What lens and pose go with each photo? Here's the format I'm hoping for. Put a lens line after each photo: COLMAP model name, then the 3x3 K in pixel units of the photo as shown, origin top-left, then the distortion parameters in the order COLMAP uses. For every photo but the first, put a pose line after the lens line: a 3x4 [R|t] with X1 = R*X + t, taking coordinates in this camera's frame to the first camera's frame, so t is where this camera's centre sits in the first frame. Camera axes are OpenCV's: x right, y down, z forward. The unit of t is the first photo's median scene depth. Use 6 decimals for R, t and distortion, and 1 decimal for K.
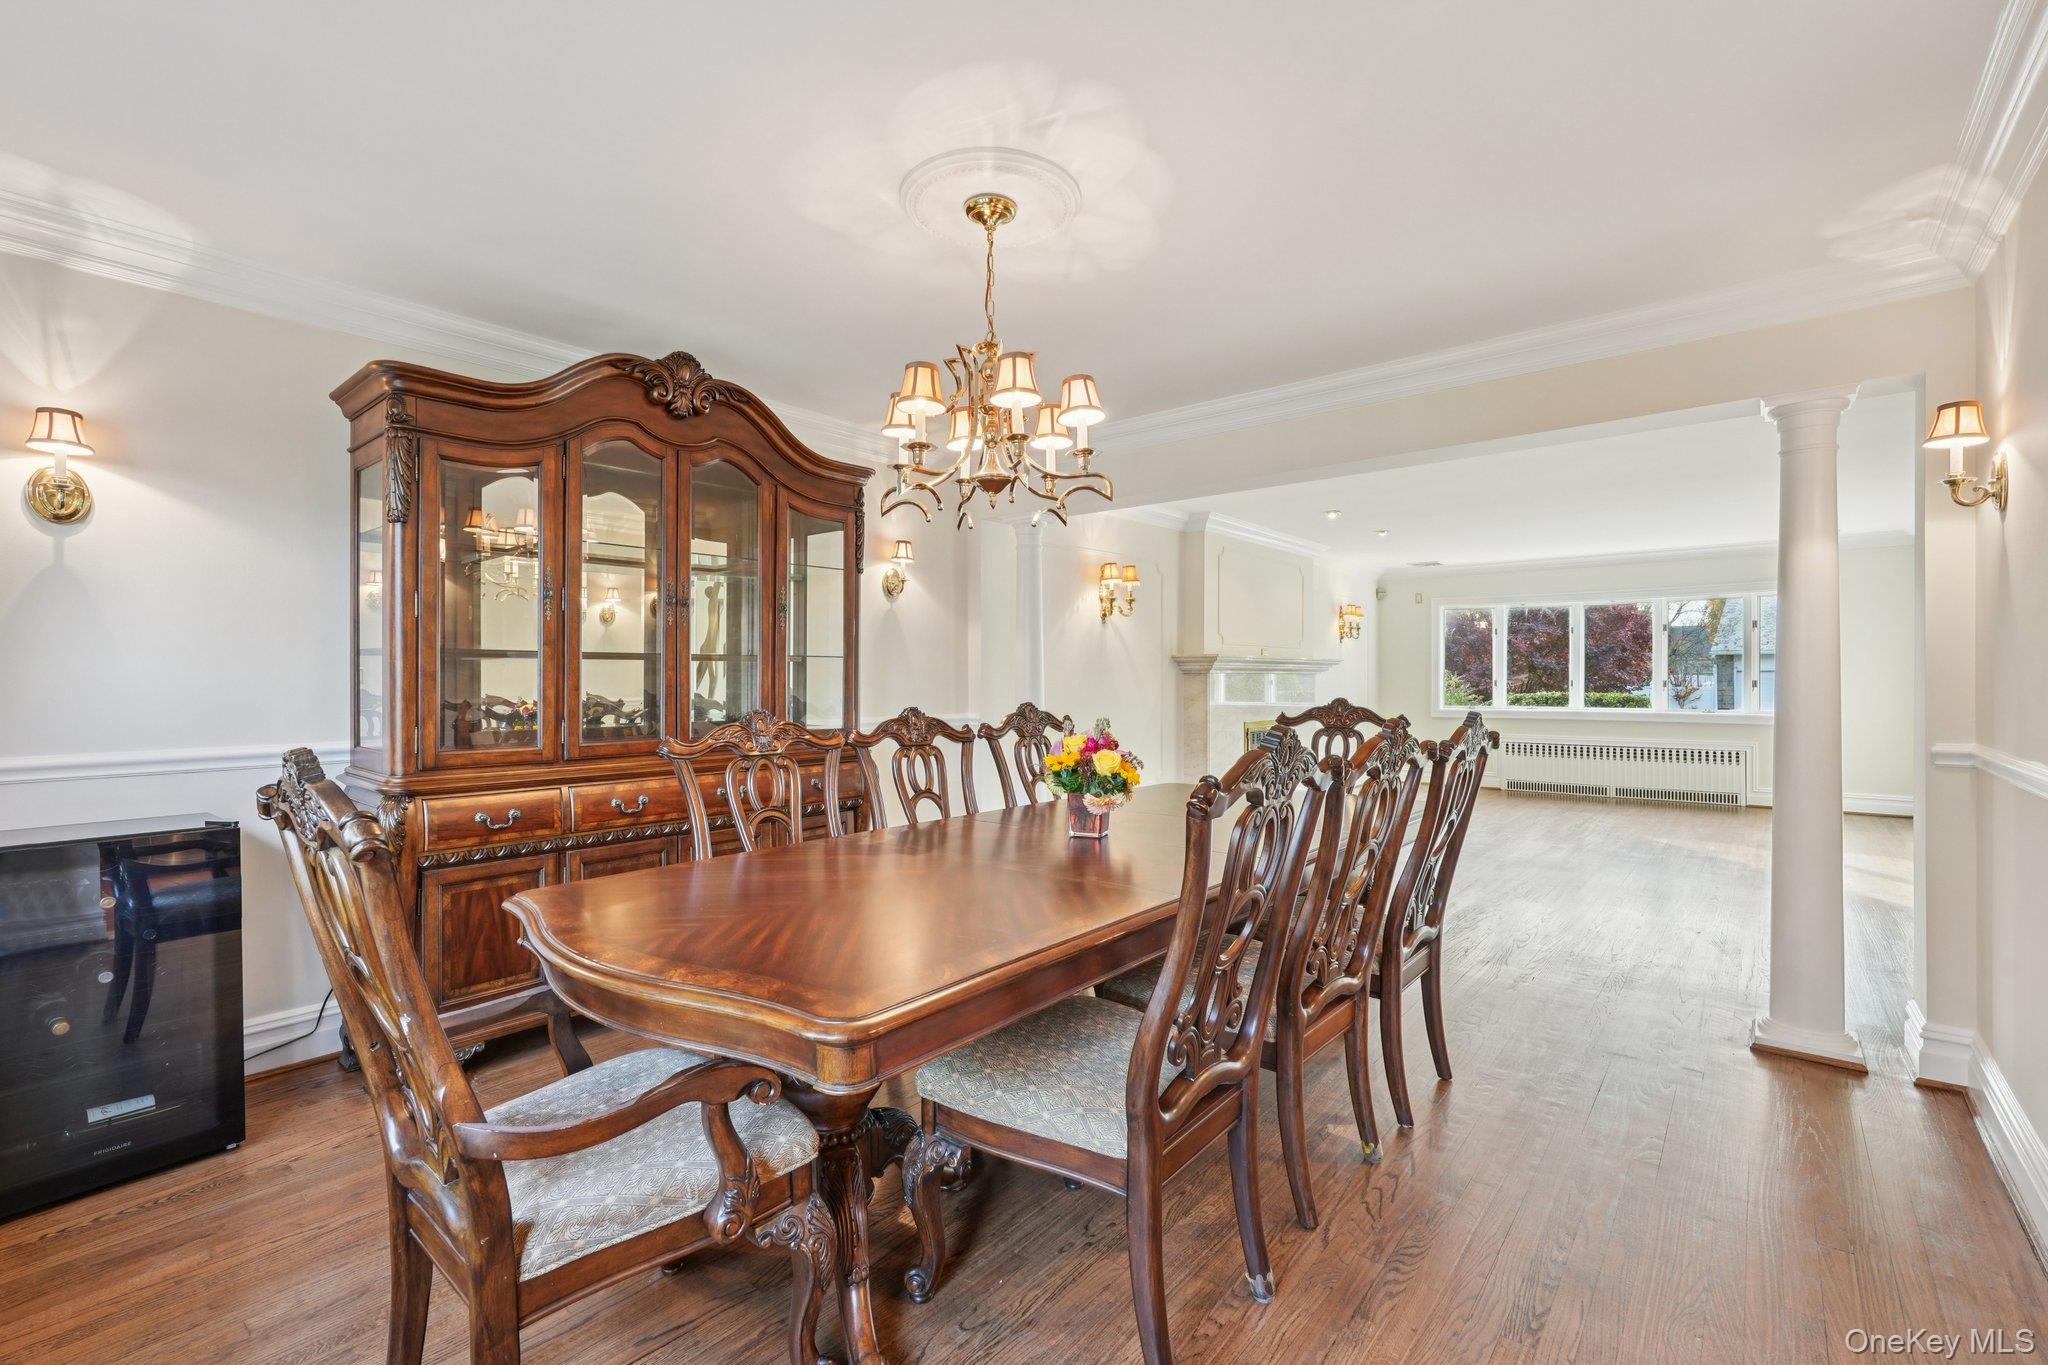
lens RADIAL K [[897.2, 0, 1017.7], [0, 897.2, 667.1], [0, 0, 1]] dist [-0.008139, 0.000192]
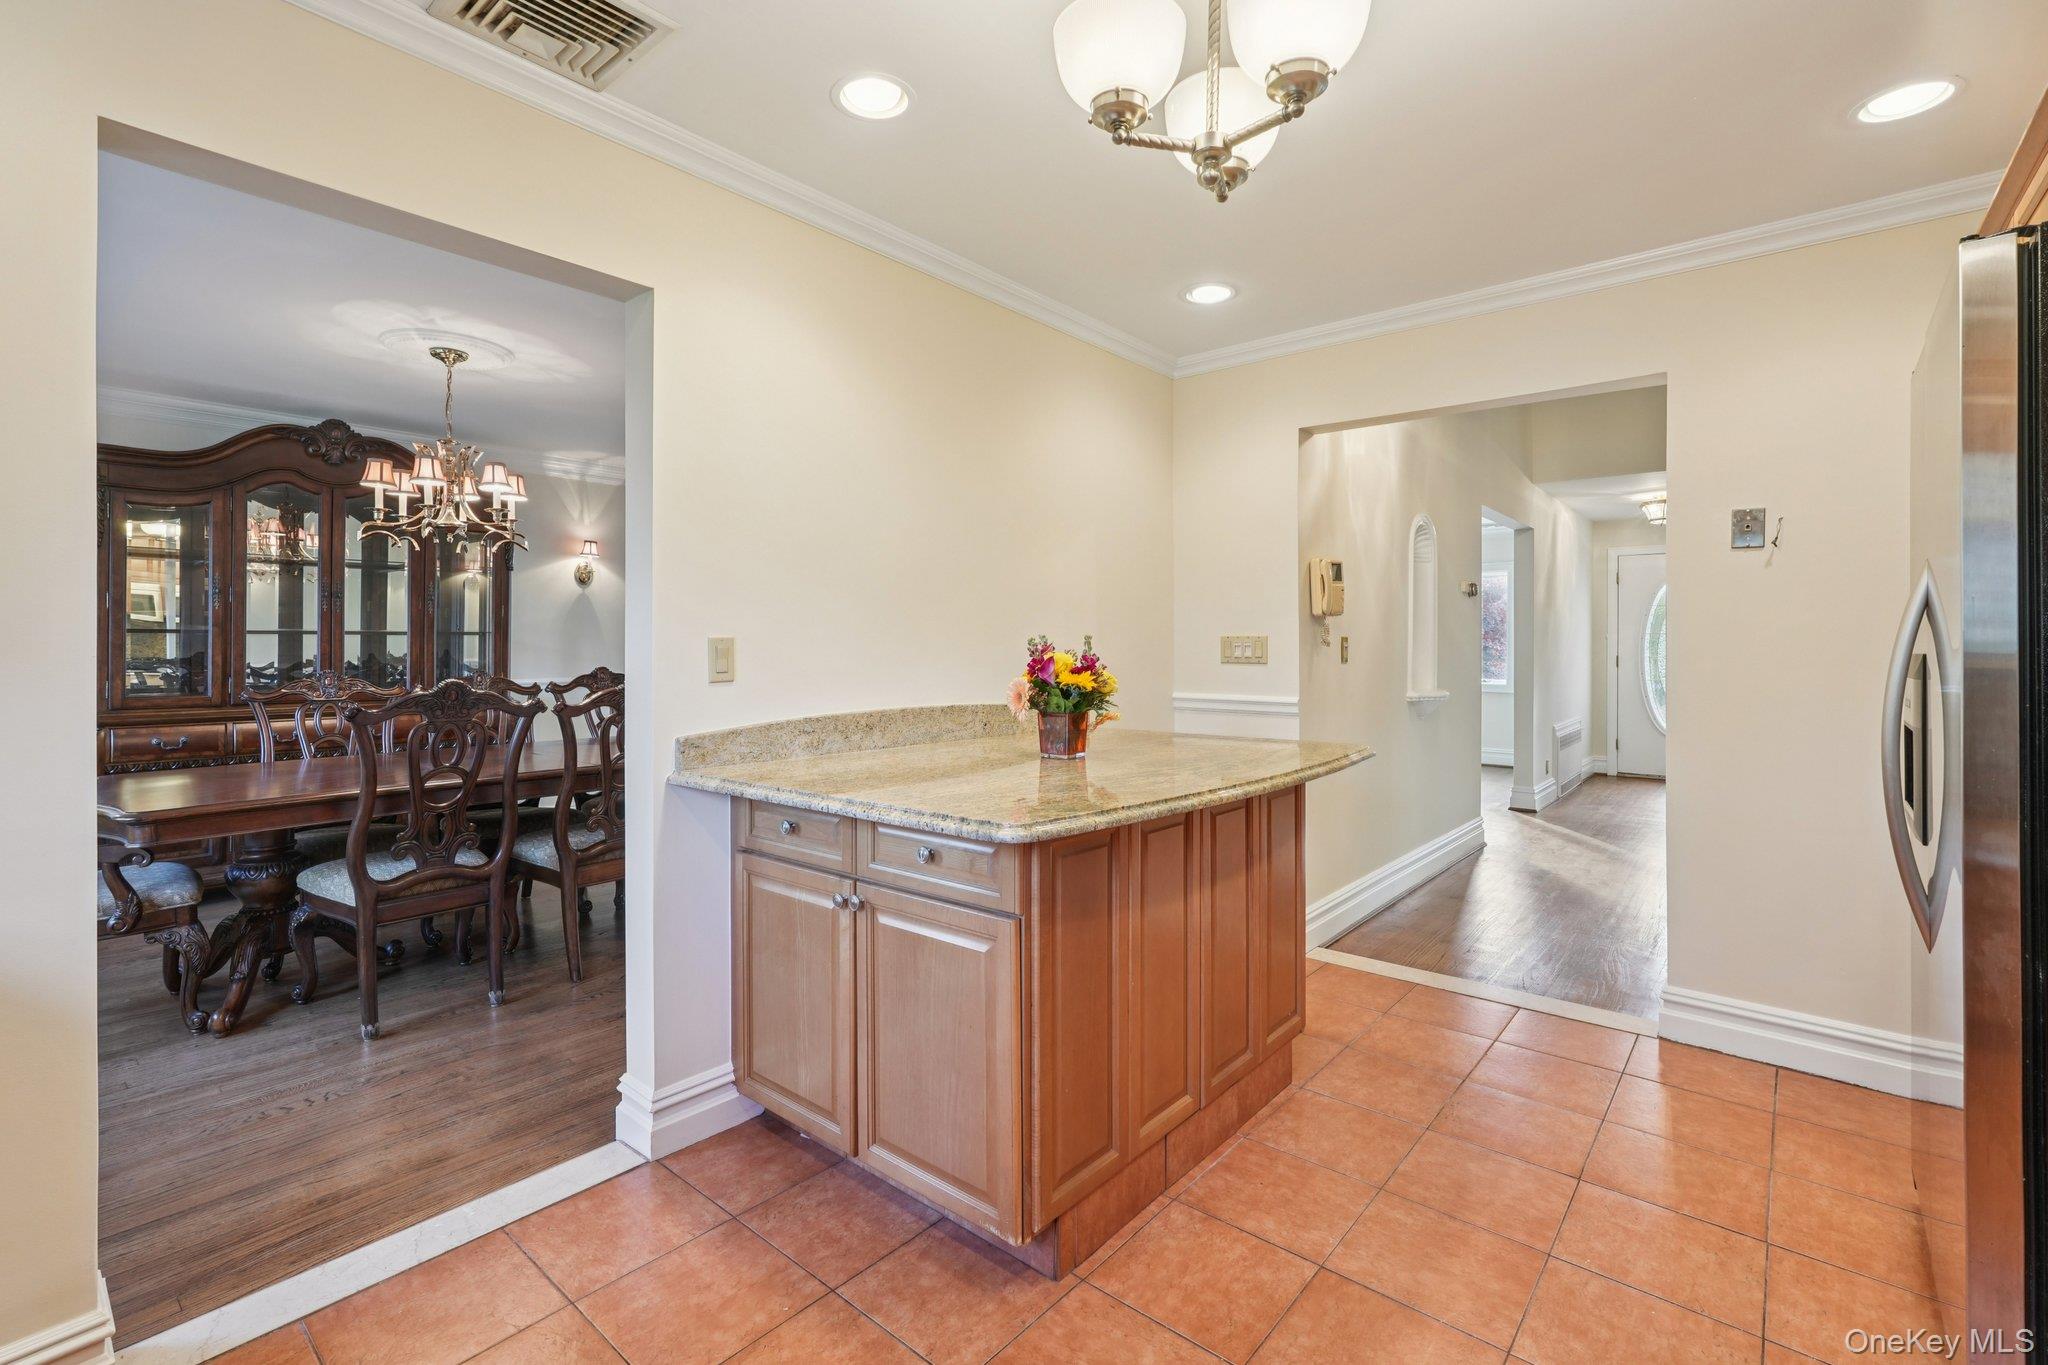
lens RADIAL K [[918.7, 0, 1023.1], [0, 918.7, 635.5], [0, 0, 1]] dist [-0.002120, -0.000148]
pose [[0.999926, 0.006636, -0.010237, 0.806756], [-0.006567, 0.999956, 0.006711, -0.028254], [0.010281, -0.006643, 0.999925, -0.487899]]
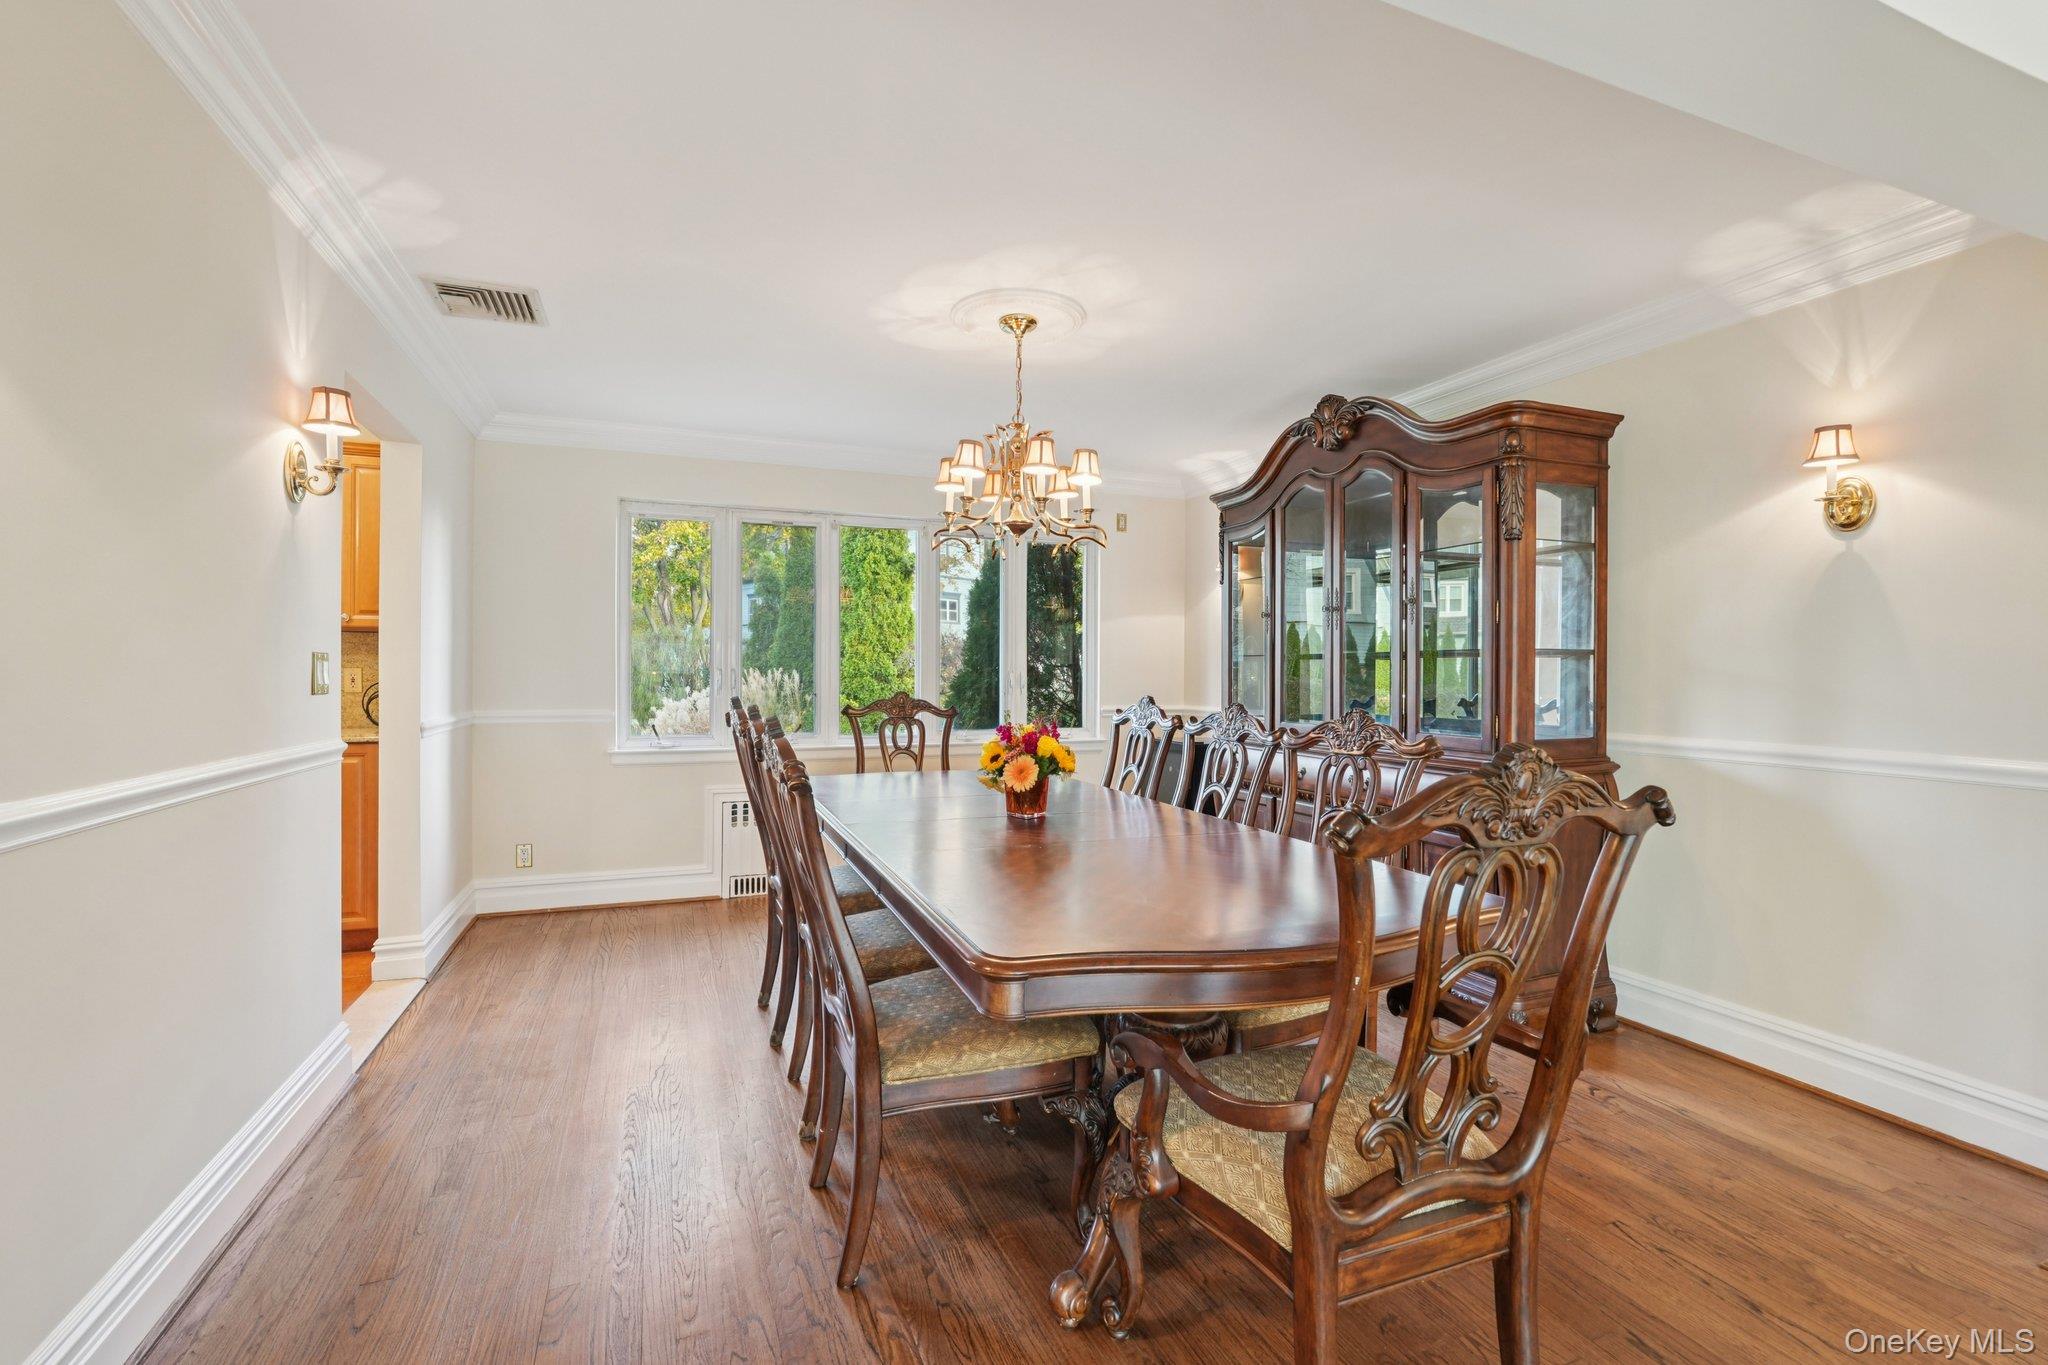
lens RADIAL K [[897.2, 0, 1017.7], [0, 897.2, 667.1], [0, 0, 1]] dist [-0.008139, 0.000192]
pose [[-0.479432, 0.010909, -0.877511, 0.920983], [0.008896, 0.999932, 0.007570, -0.008841], [0.877534, -0.004177, -0.479496, 1.319205]]
